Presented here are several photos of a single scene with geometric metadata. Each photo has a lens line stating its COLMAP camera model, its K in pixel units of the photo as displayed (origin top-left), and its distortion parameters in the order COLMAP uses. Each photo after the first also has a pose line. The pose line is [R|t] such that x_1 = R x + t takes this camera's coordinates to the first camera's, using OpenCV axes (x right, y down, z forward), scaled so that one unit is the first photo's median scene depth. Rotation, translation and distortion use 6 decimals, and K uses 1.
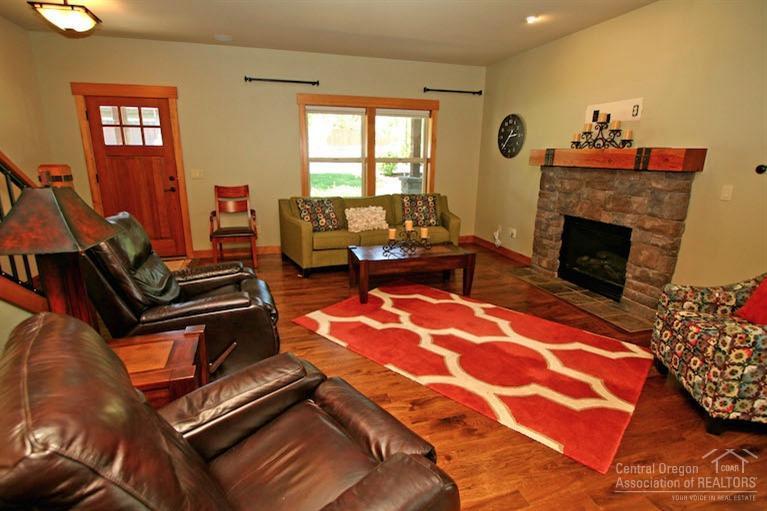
lens RADIAL K [[378.6, 0, 383.5], [0, 378.6, 255.5], [0, 0, 1]] dist [-0.000810, -0.000198]
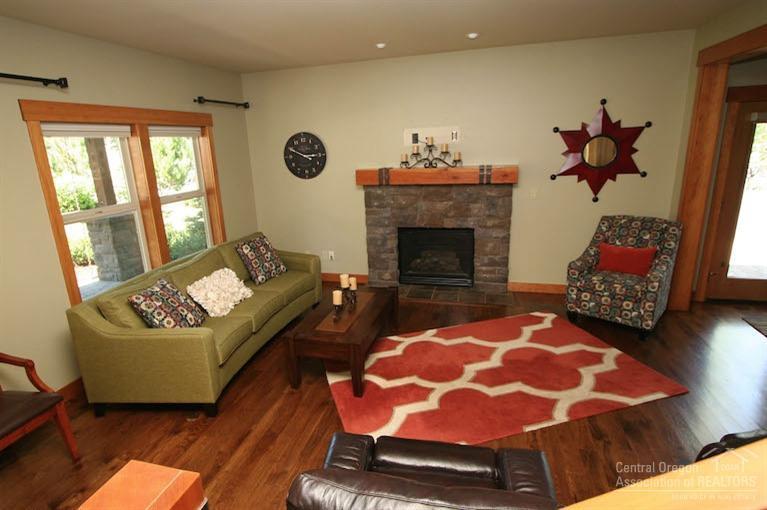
lens RADIAL K [[406.5, 0, 383.5], [0, 406.5, 255.0], [0, 0, 1]] dist [-0.002552, -0.000486]
pose [[0.549858, -0.254094, 0.795671, -0.587638], [0.264141, 0.956615, 0.122953, -0.224168], [-0.792392, 0.142563, 0.593119, 0.430011]]
